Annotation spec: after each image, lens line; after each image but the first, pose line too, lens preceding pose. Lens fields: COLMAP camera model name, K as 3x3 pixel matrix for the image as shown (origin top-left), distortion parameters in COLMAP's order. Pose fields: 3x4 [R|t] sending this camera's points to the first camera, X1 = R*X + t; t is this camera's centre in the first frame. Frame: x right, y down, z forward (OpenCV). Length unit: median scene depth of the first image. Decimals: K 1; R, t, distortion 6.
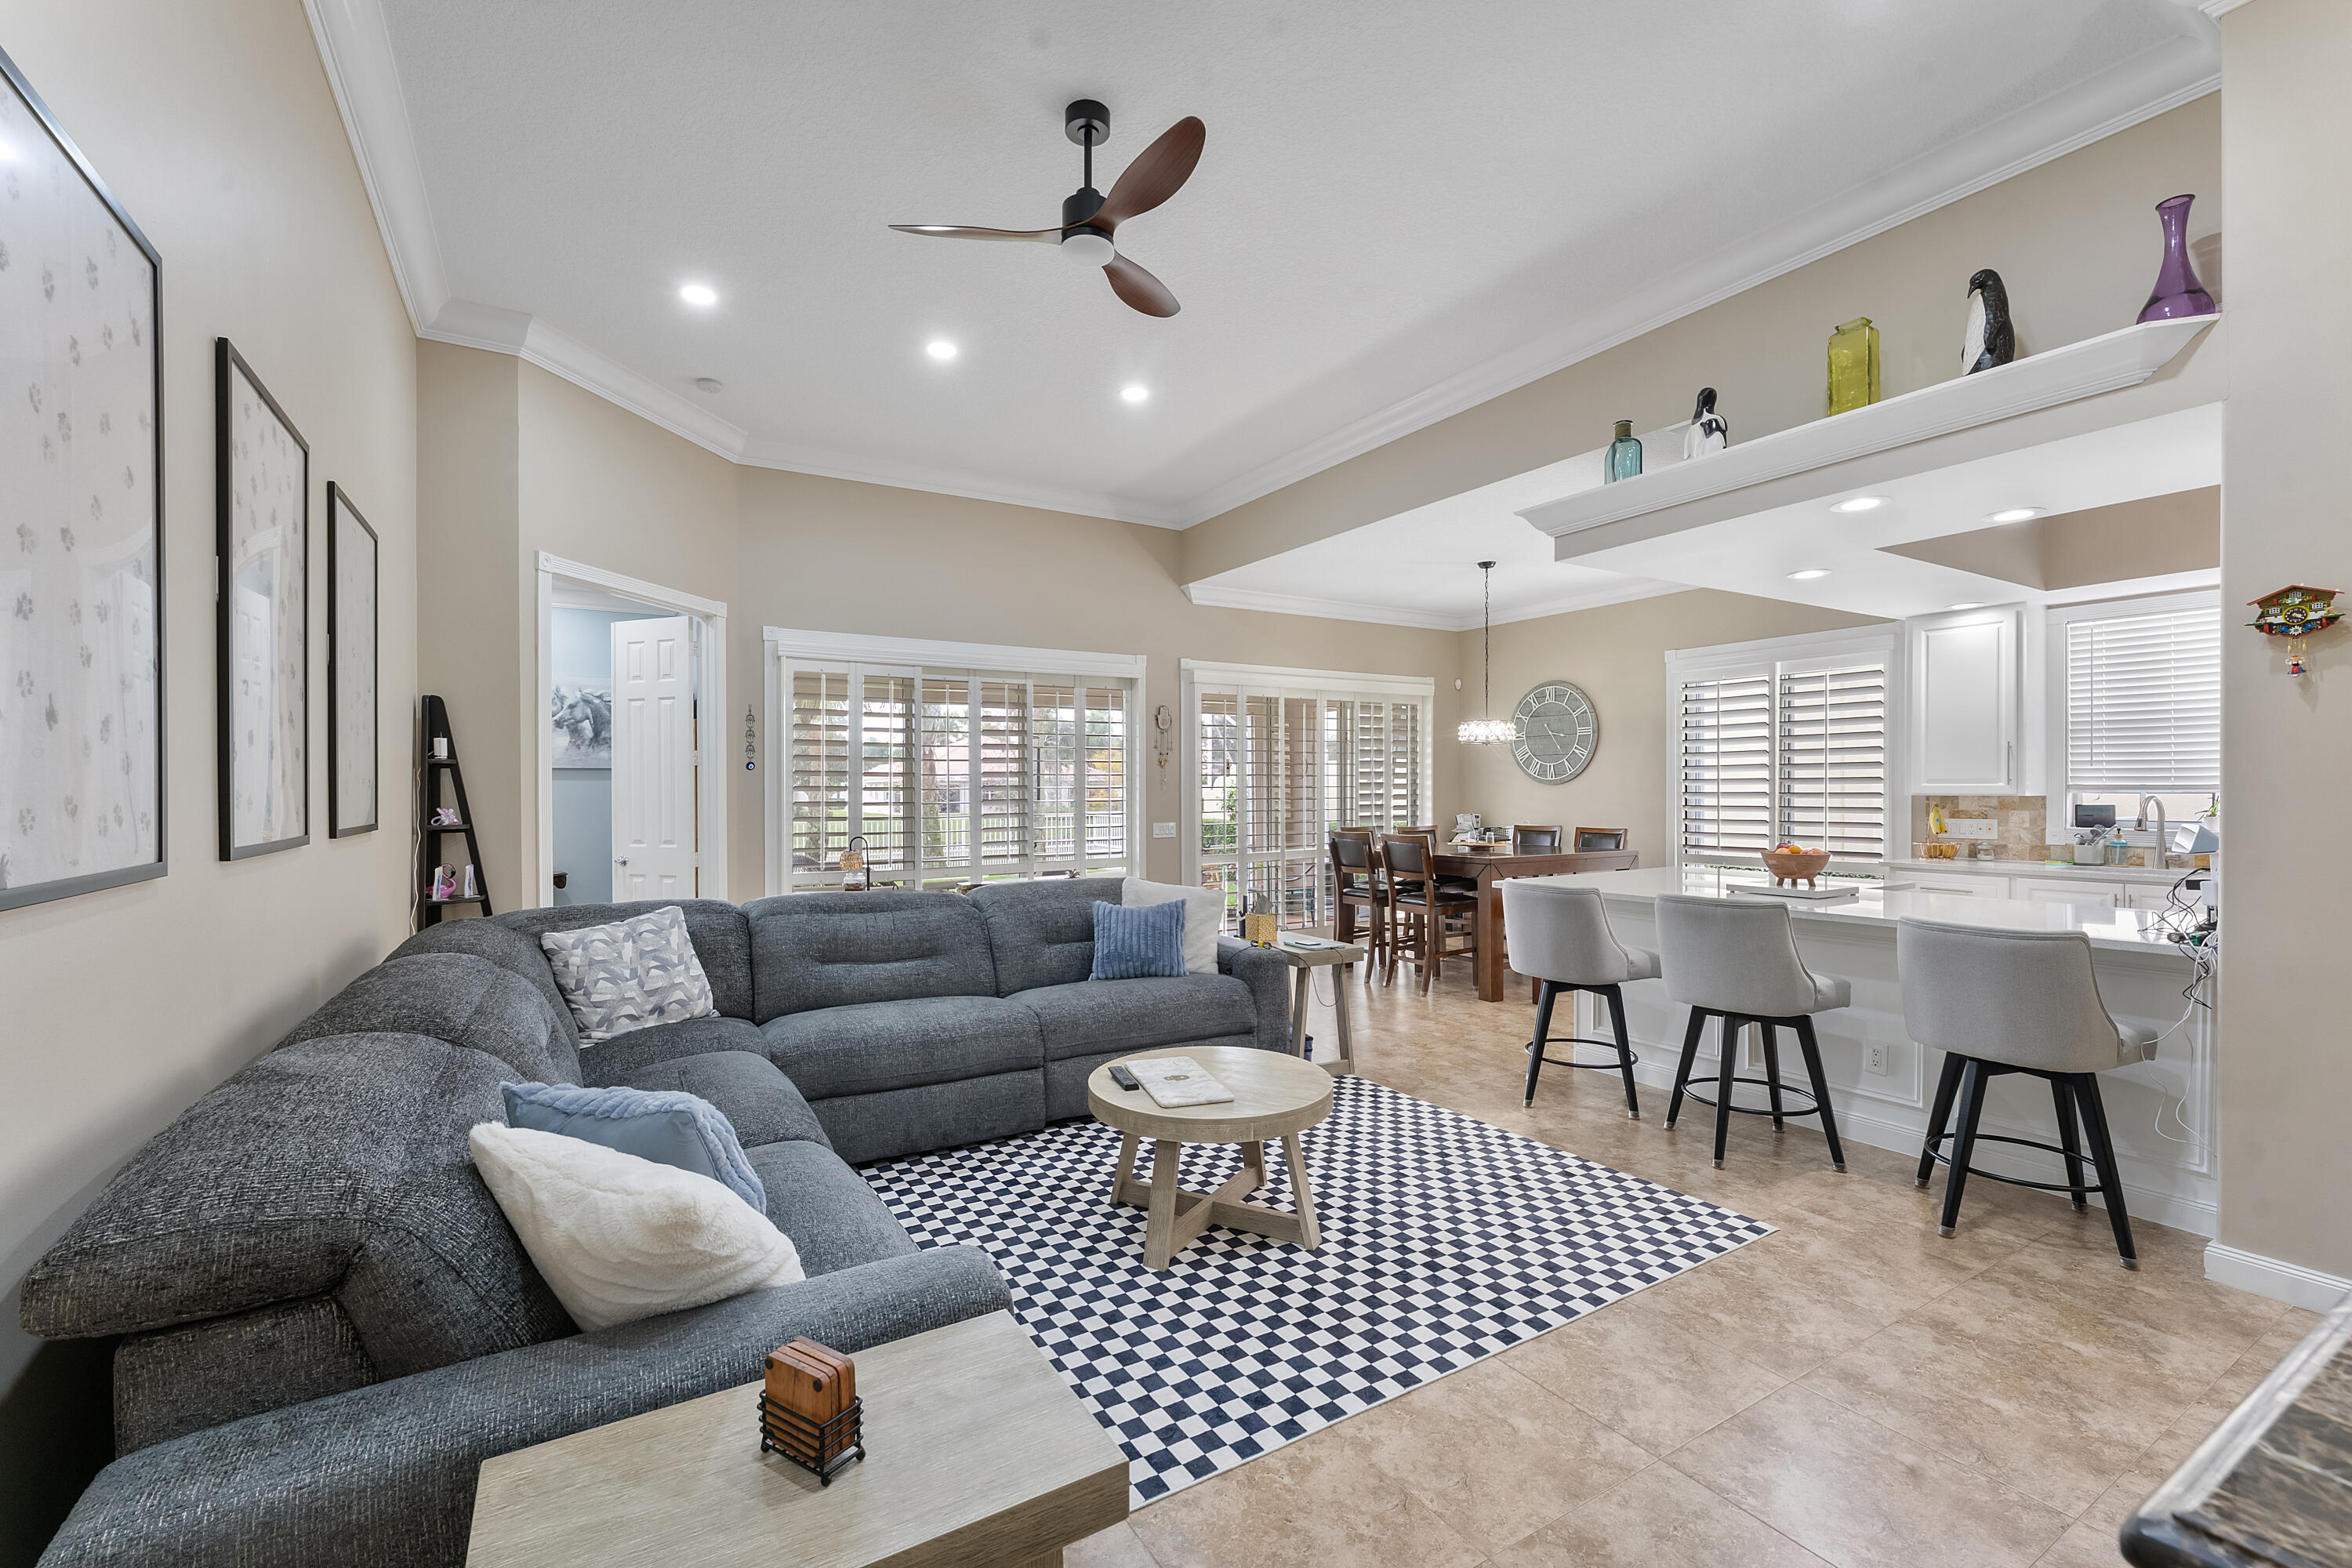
lens RADIAL K [[1000.4, 0, 1172.1], [0, 1000.4, 787.4], [0, 0, 1]] dist [0.000973, -0.000136]
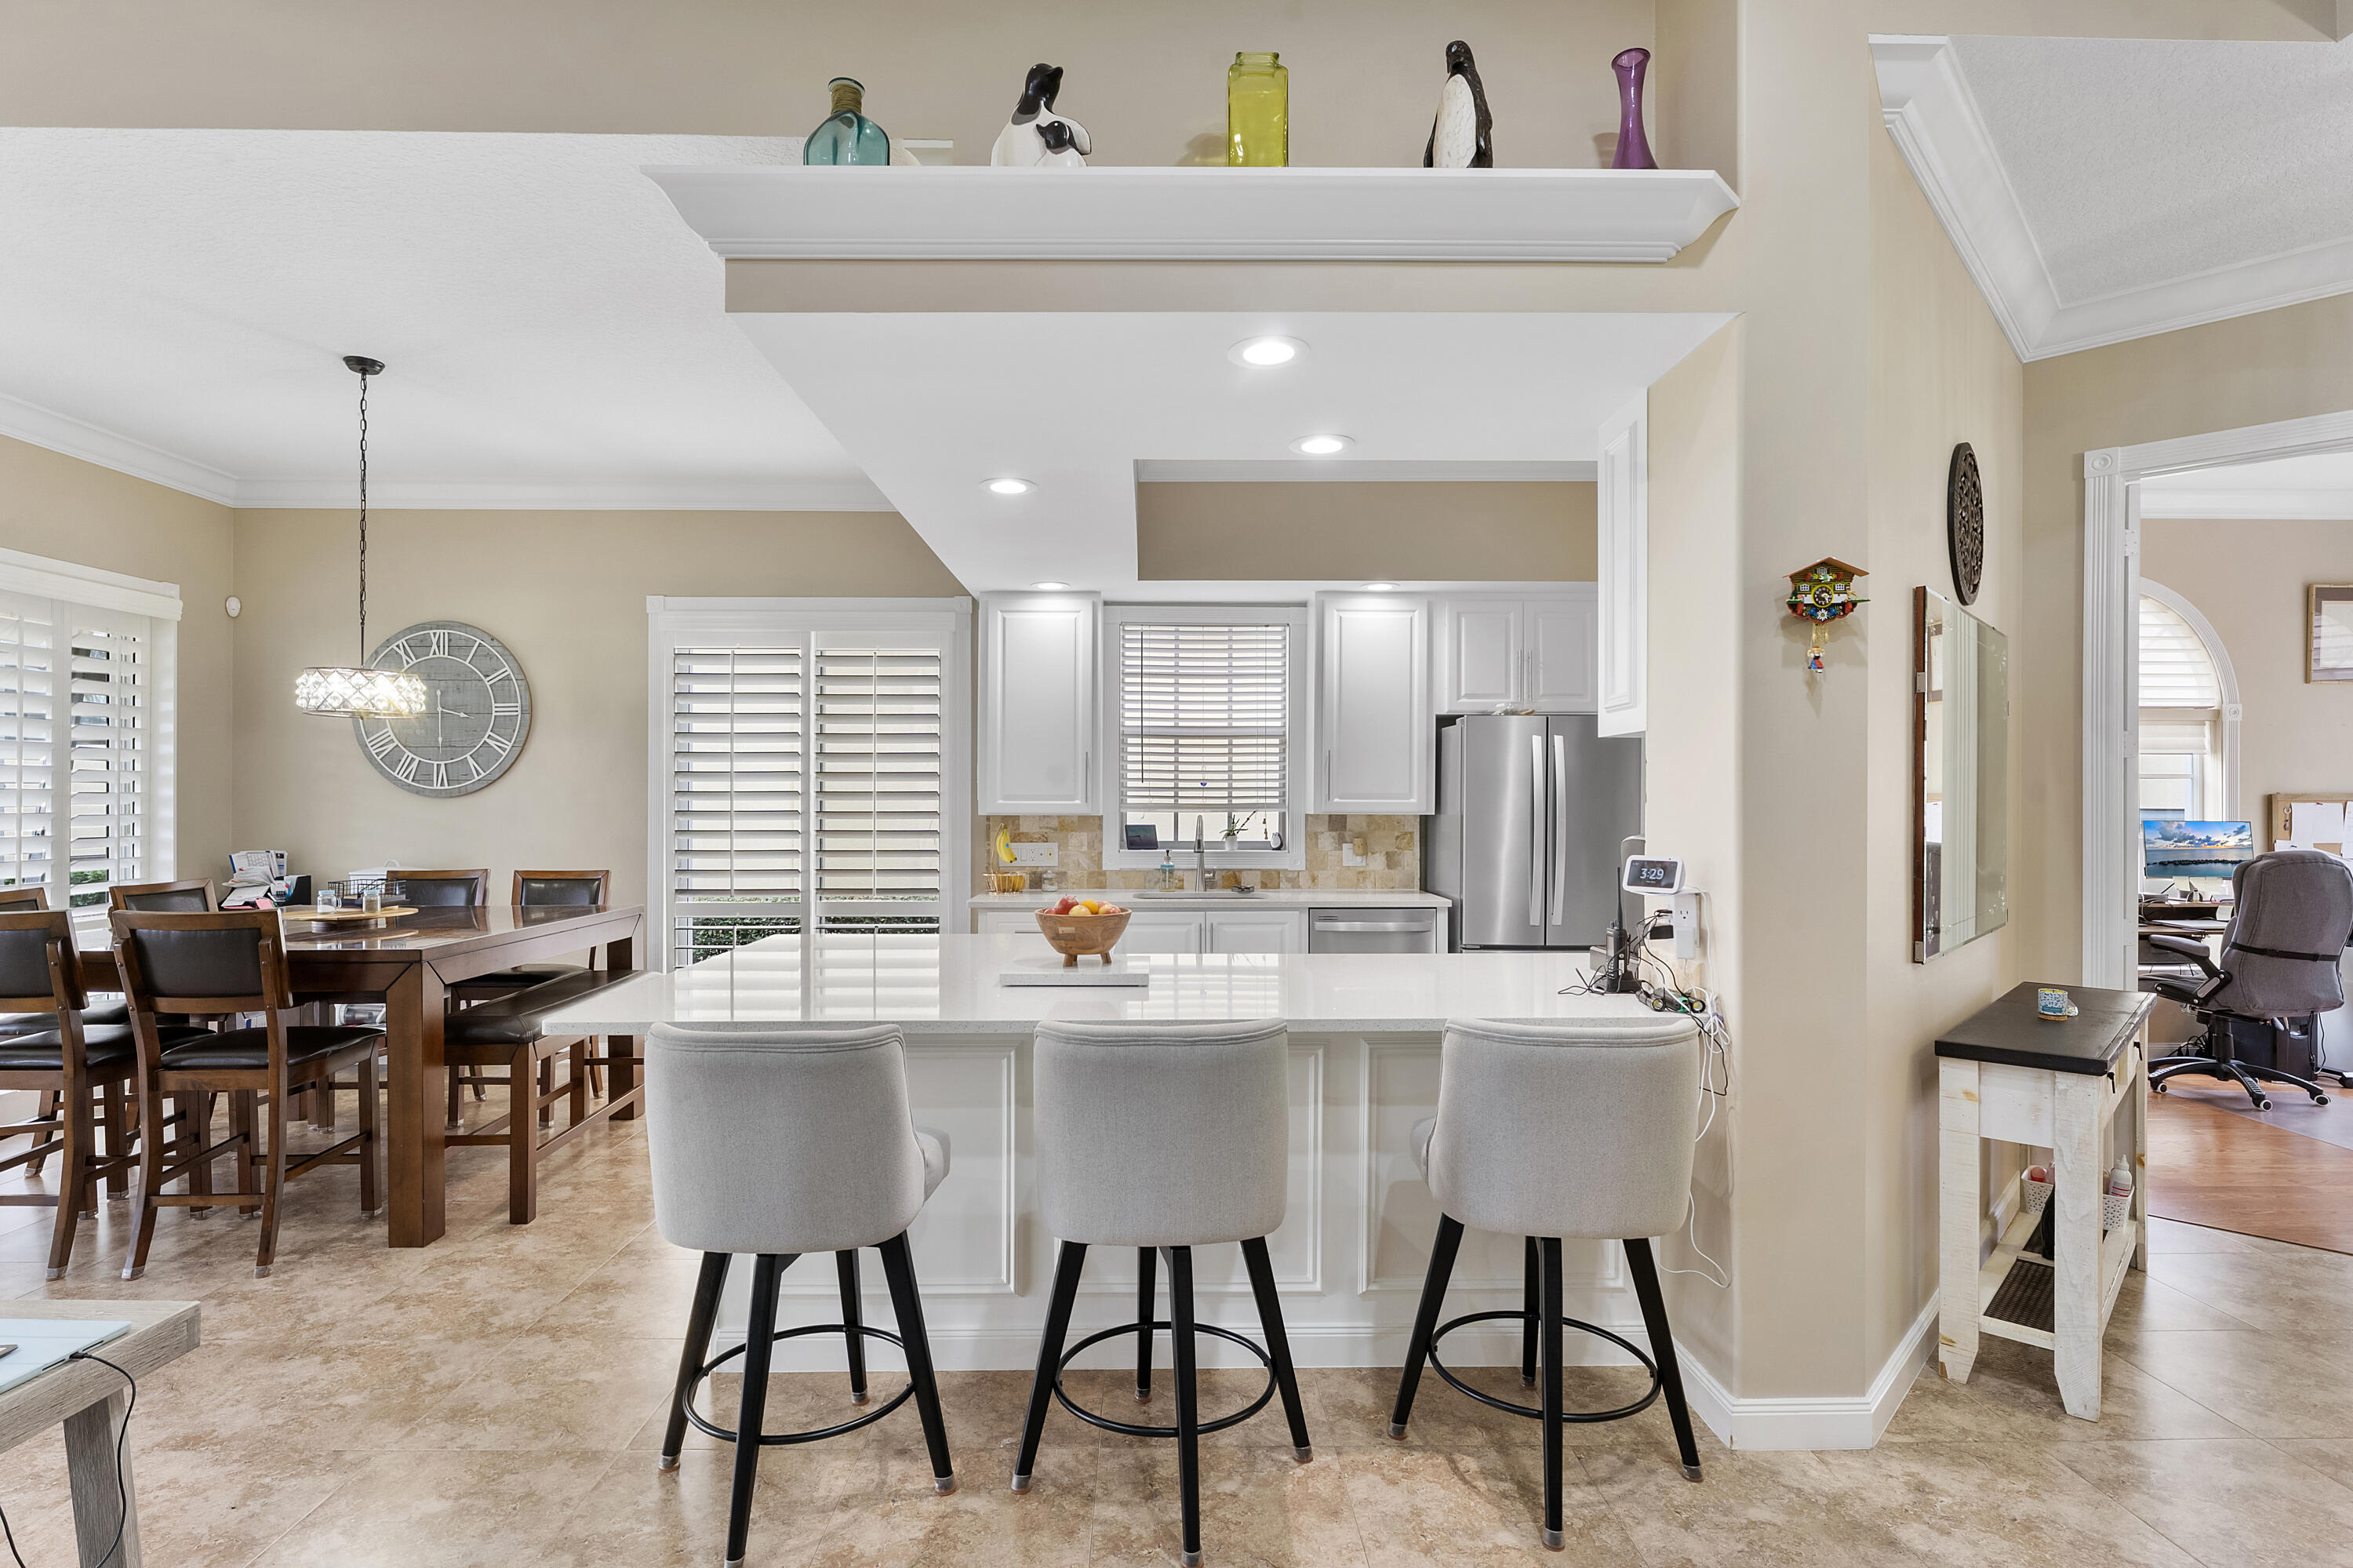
lens RADIAL K [[1142.8, 0, 1162.0], [0, 1142.8, 806.6], [0, 0, 1]] dist [-0.005501, -0.001468]
pose [[0.509233, 0.002528, 0.860625, 0.027354], [-0.005528, 0.999985, 0.000334, 0.000044], [-0.860611, -0.004927, 0.509239, 0.438722]]
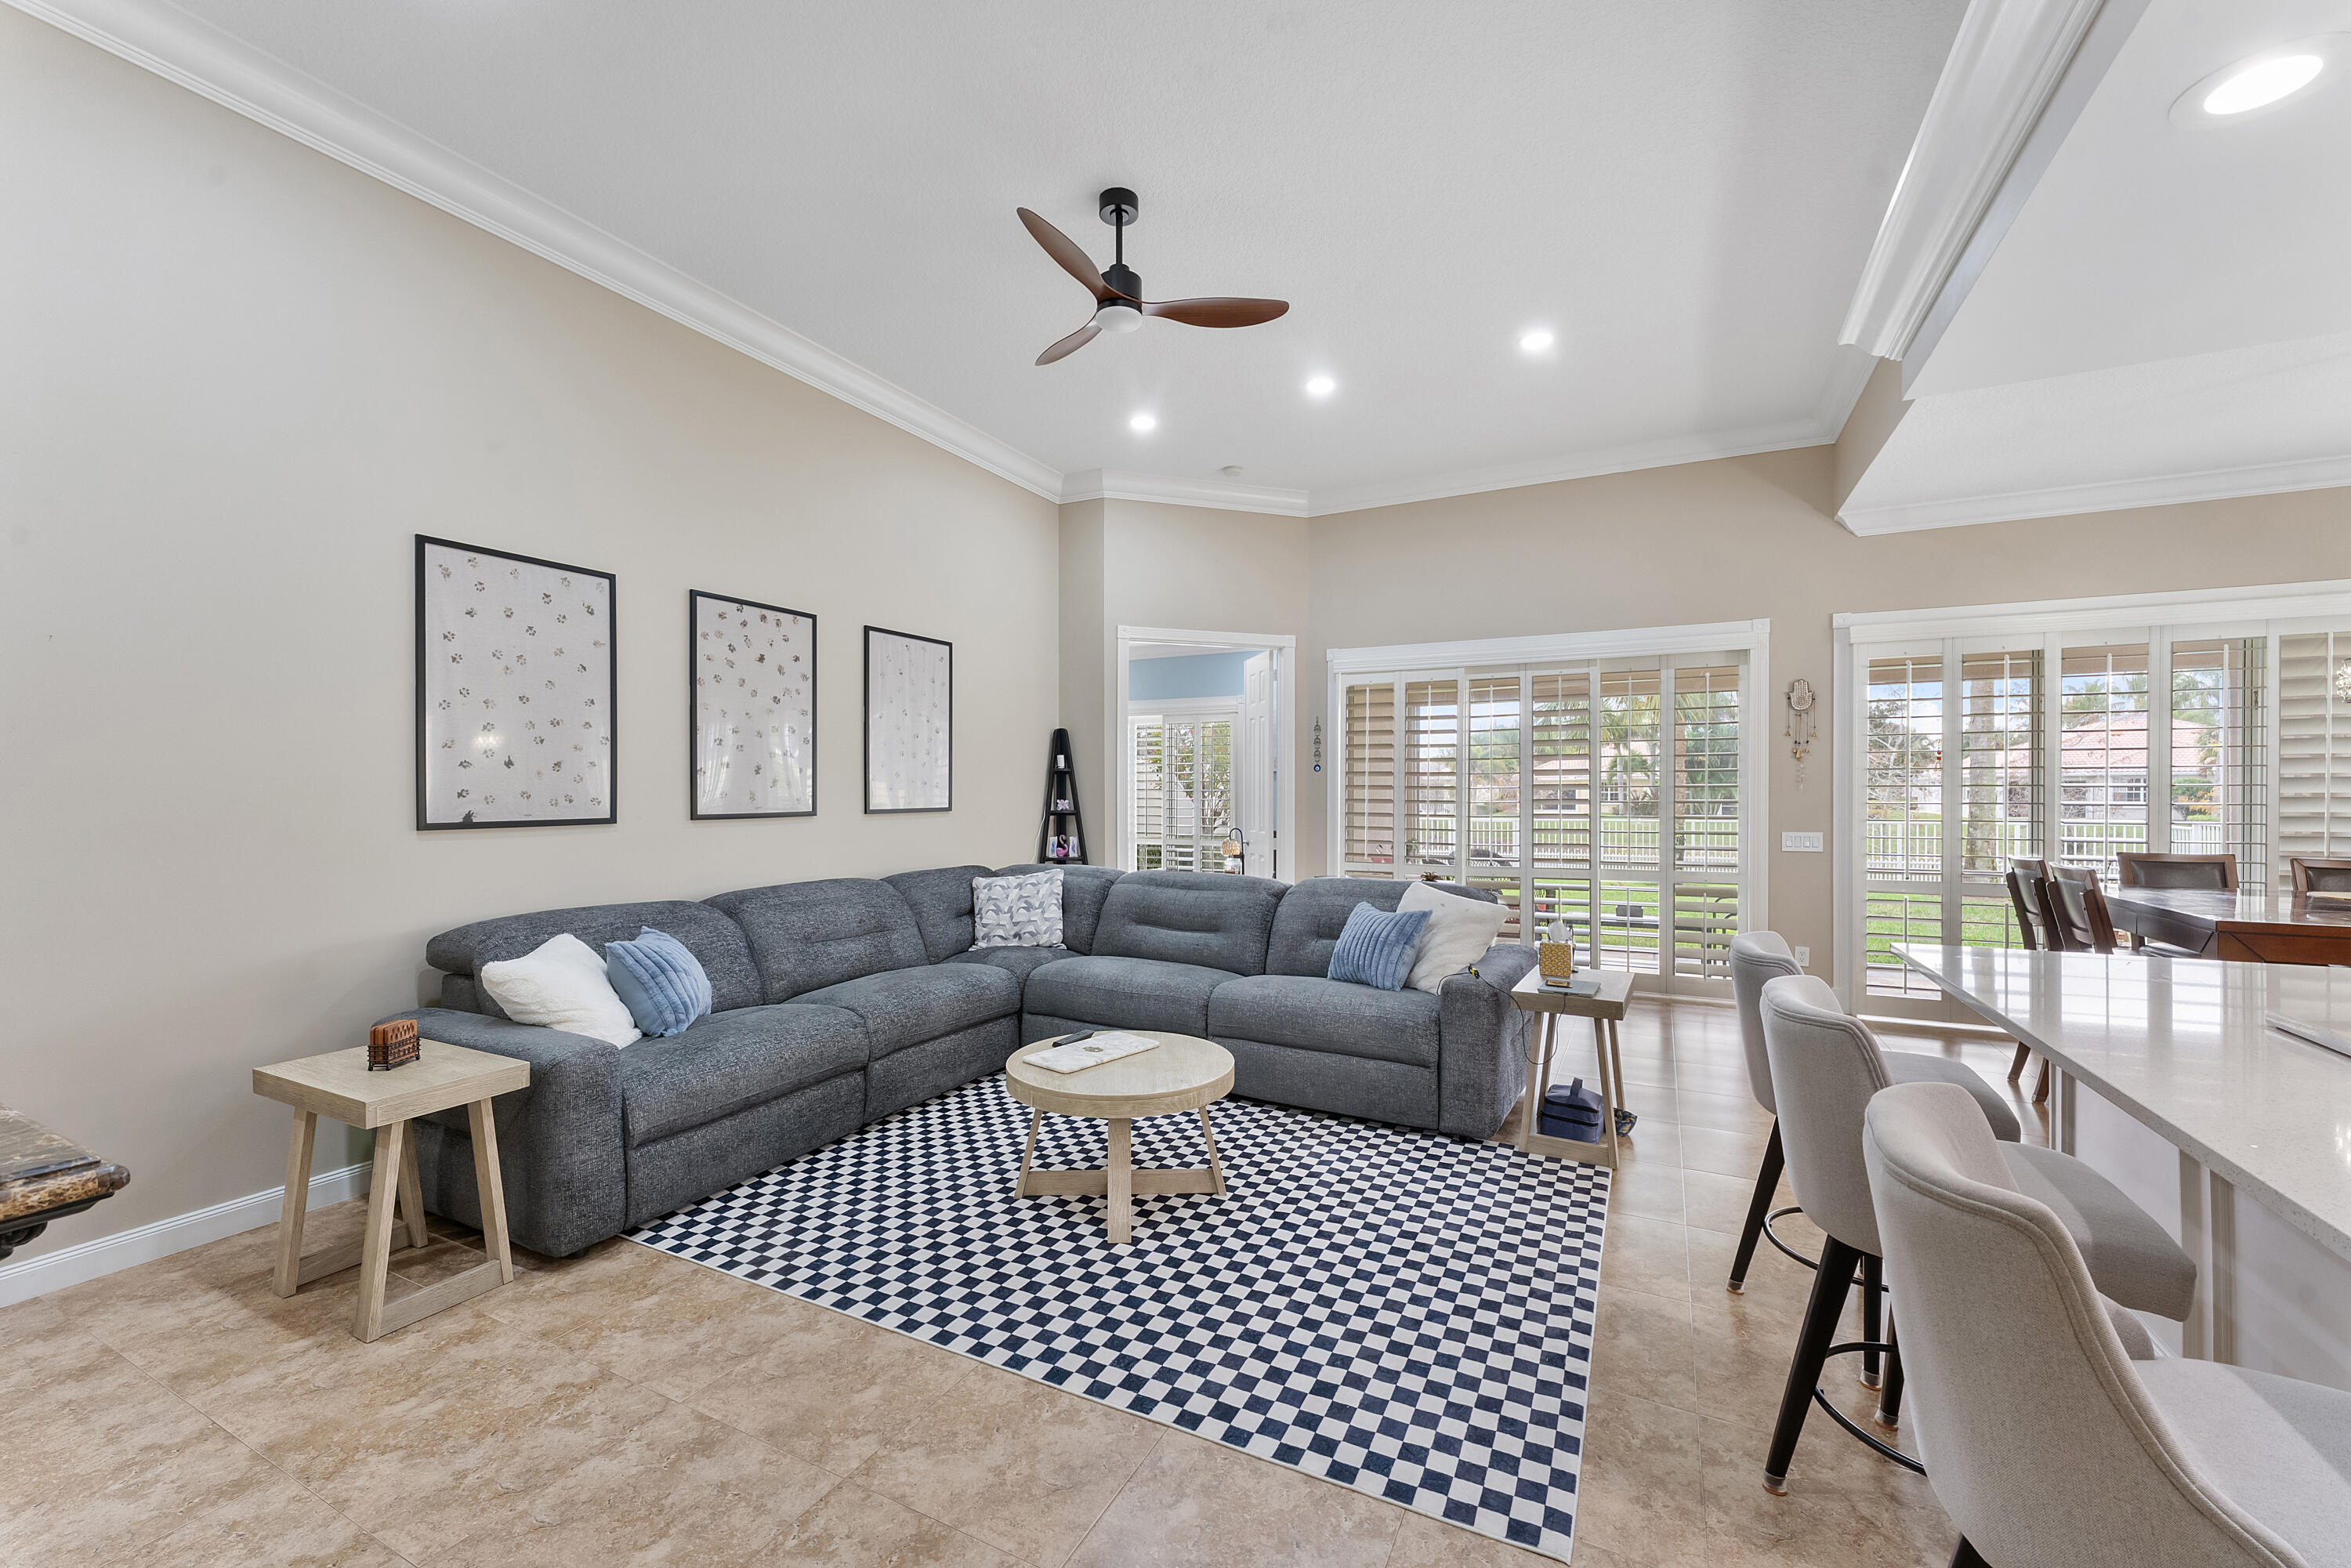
lens RADIAL K [[954.3, 0, 1160.8], [0, 954.3, 794.3], [0, 0, 1]] dist [-0.000238, 0.000239]
pose [[0.515433, 0.008693, -0.856886, 0.561311], [0.000121, 0.999948, 0.010217, -0.002486], [0.856930, -0.005370, 0.515405, 0.307370]]
